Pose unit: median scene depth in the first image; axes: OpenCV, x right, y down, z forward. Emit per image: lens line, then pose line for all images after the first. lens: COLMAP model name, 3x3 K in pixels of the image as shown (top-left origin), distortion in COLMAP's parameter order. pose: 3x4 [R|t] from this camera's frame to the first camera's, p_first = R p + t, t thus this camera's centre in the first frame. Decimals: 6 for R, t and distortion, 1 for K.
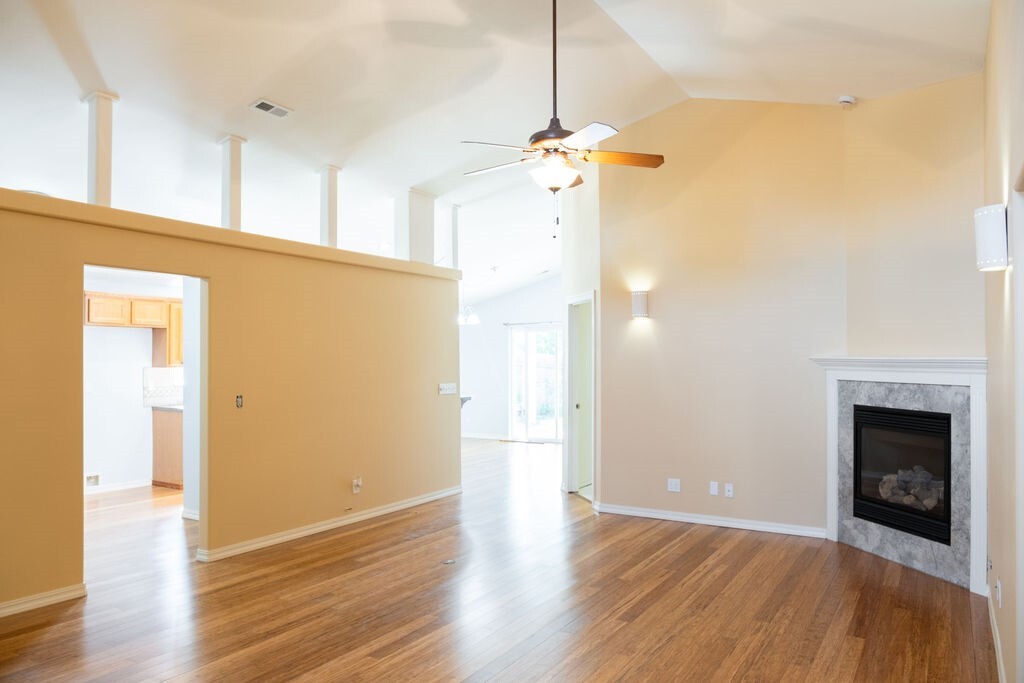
lens RADIAL K [[689.8, 0, 514.5], [0, 689.8, 360.5], [0, 0, 1]] dist [-0.017667, -0.004066]
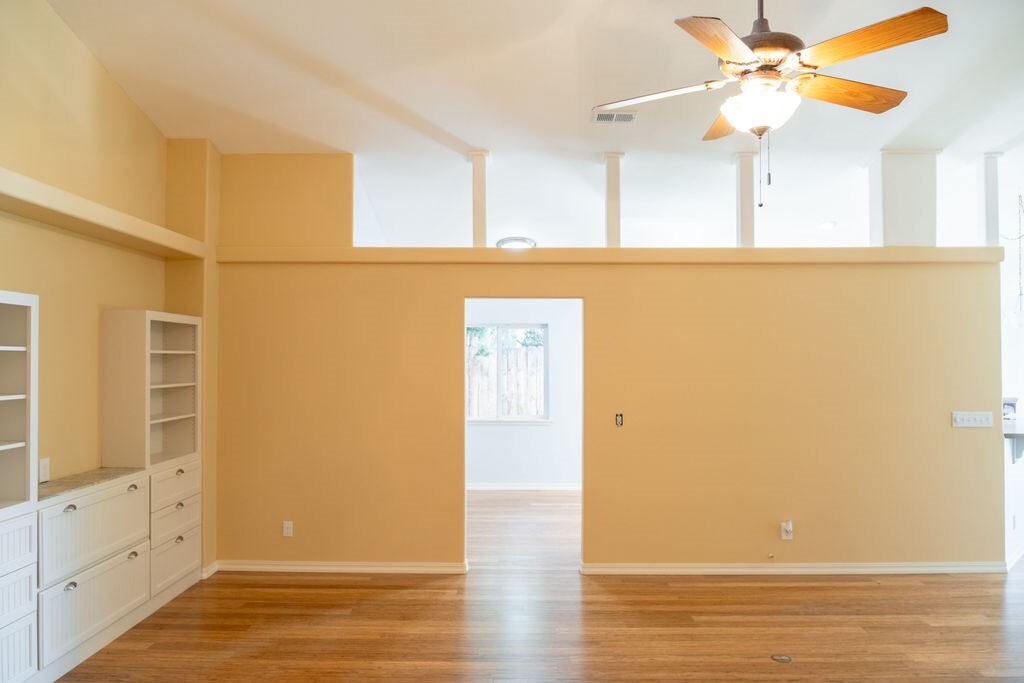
lens RADIAL K [[689.8, 0, 514.5], [0, 689.8, 360.5], [0, 0, 1]] dist [-0.017667, -0.004066]
pose [[0.527988, 0.001878, -0.849250, 0.360910], [-0.003115, 0.999995, 0.000274, -0.025571], [0.849246, 0.002501, 0.527991, 0.350541]]
